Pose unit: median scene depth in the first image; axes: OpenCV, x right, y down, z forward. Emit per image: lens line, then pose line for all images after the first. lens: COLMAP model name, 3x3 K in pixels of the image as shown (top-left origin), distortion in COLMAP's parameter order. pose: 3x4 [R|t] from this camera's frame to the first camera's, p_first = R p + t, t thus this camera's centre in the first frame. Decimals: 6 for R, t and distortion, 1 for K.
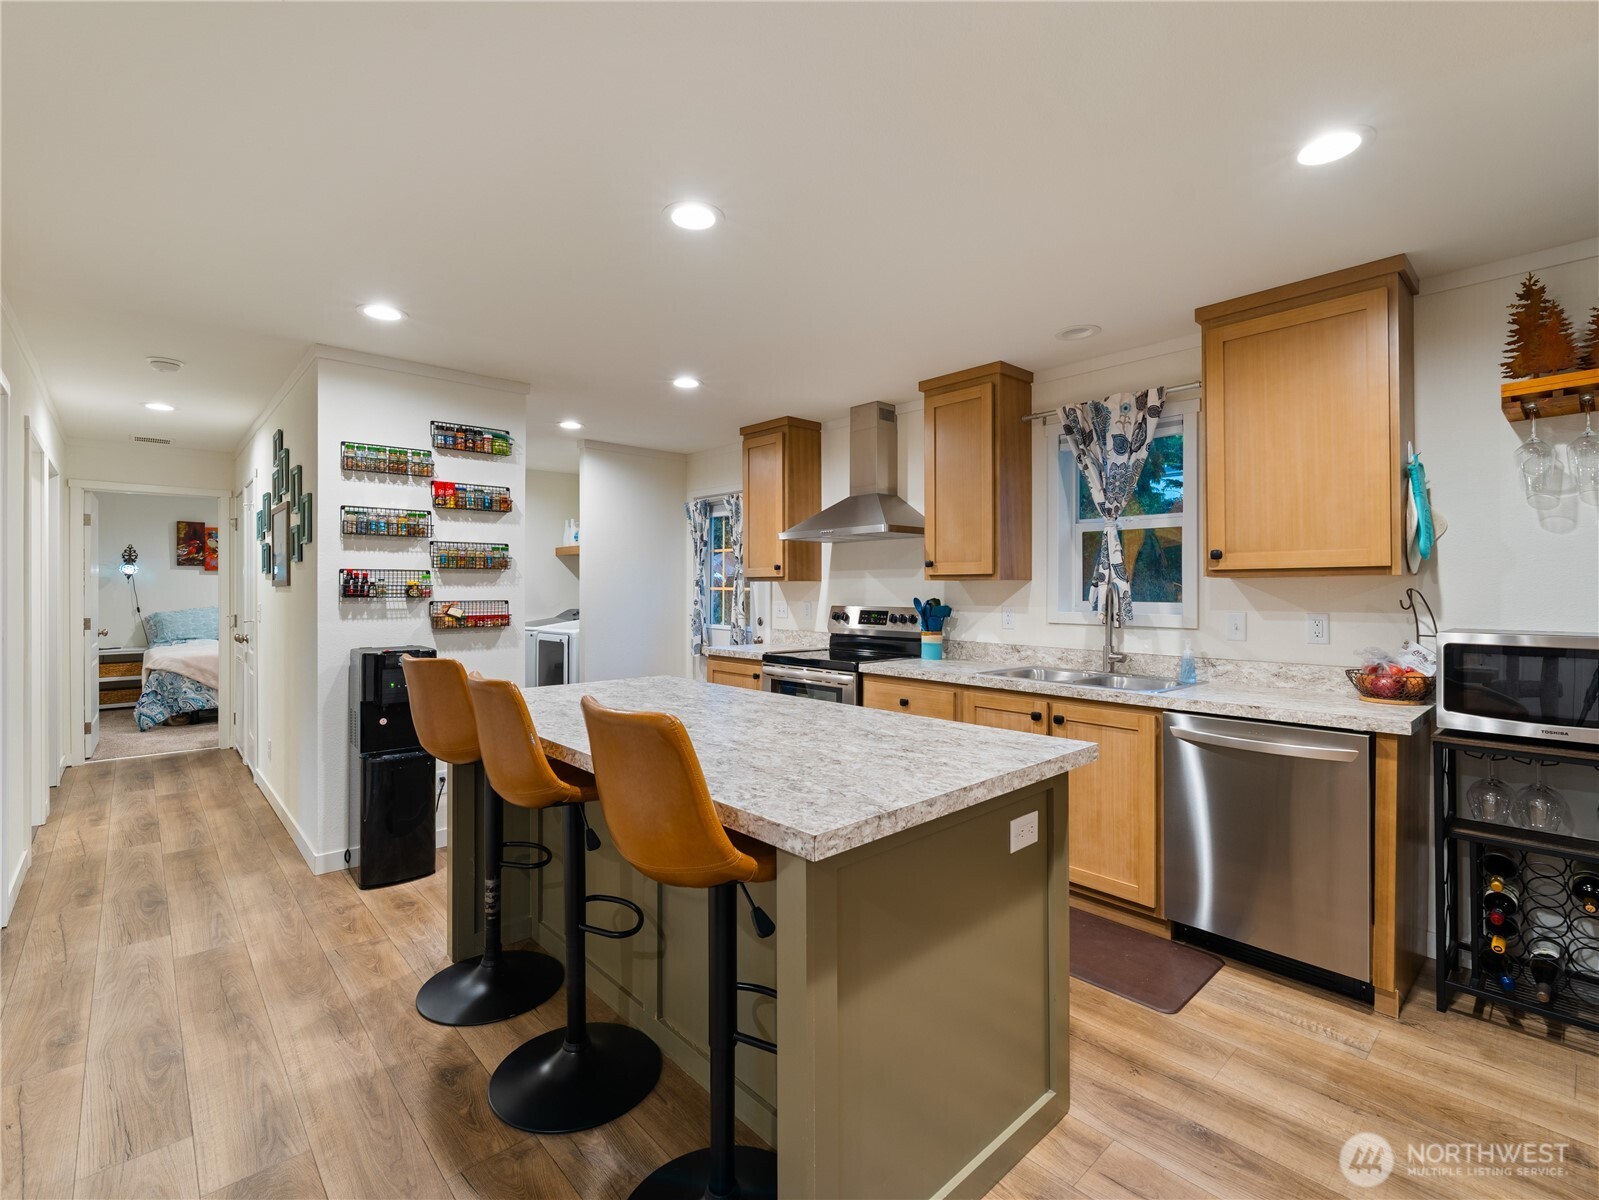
lens RADIAL K [[720.4, 0, 802.2], [0, 720.4, 593.5], [0, 0, 1]] dist [-0.000191, -0.000364]
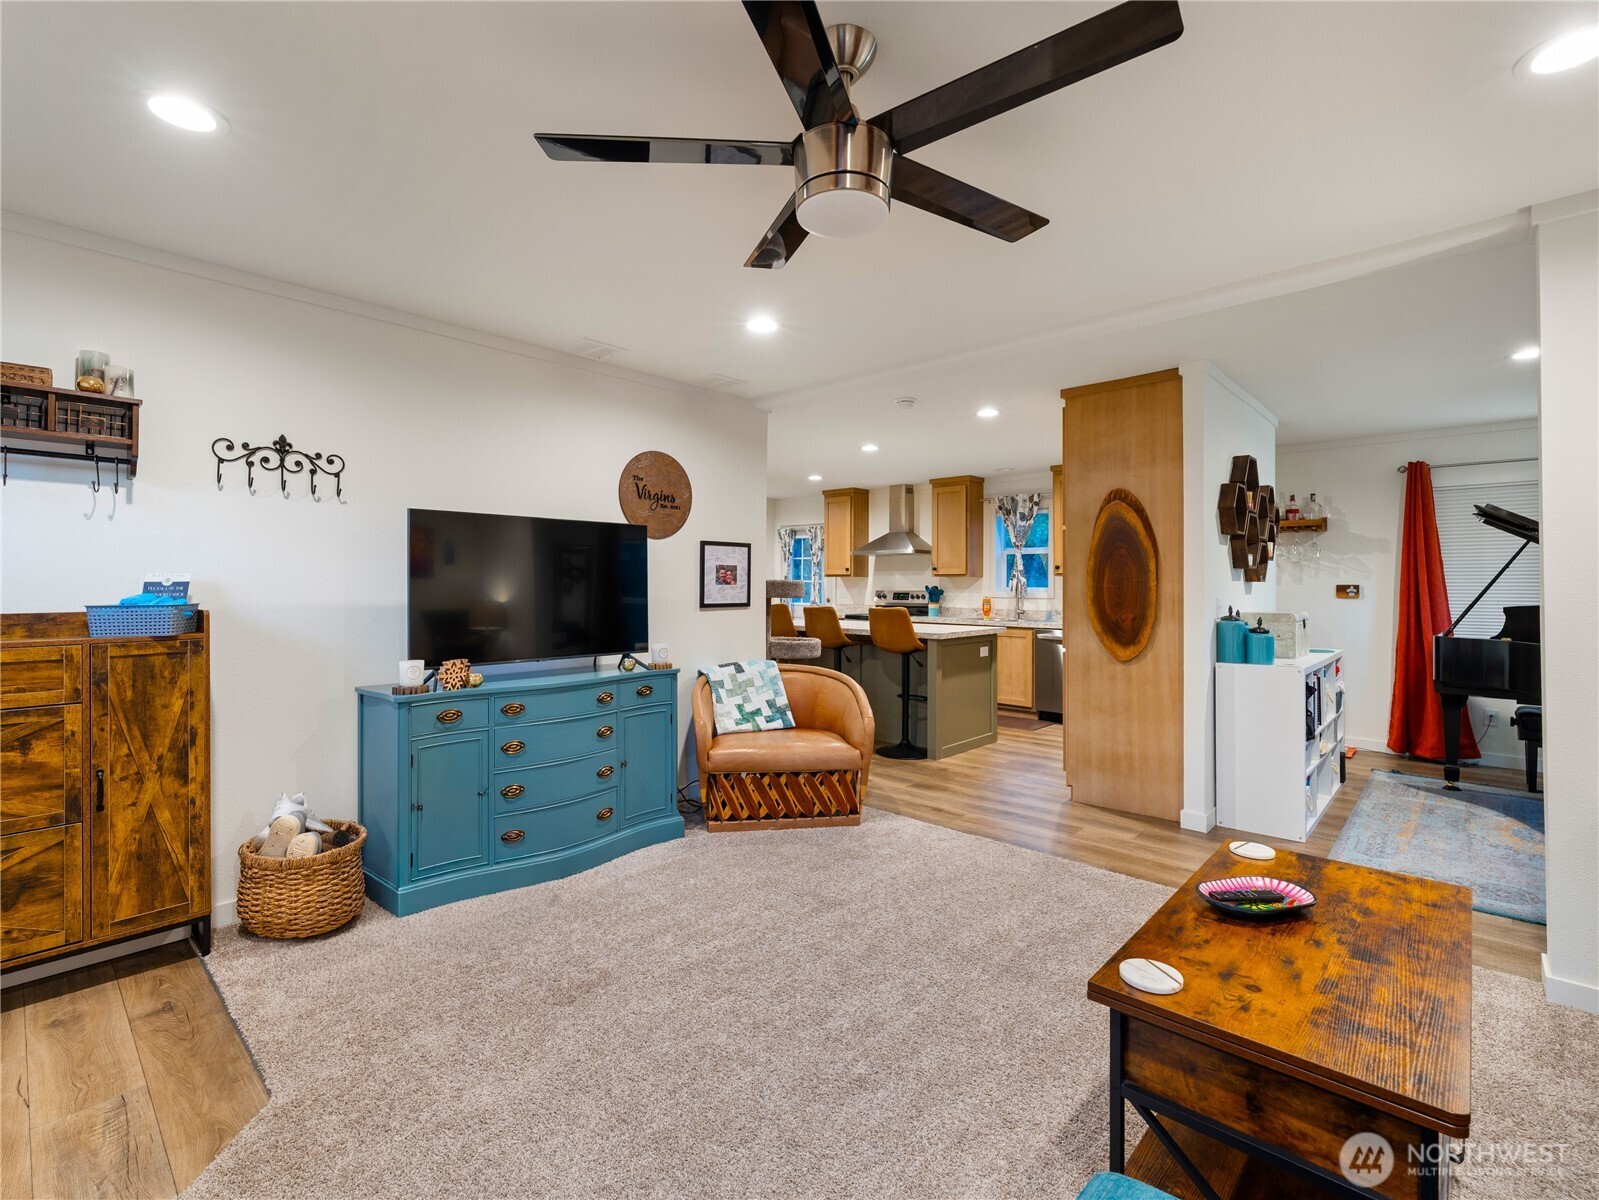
lens RADIAL K [[748.7, 0, 799.7], [0, 748.7, 607.8], [0, 0, 1]] dist [-0.000705, 0.000219]
pose [[0.996670, -0.004408, 0.081421, -0.365243], [0.002095, 0.999592, 0.028474, 0.007898], [-0.081514, -0.028209, 0.996273, -1.054418]]
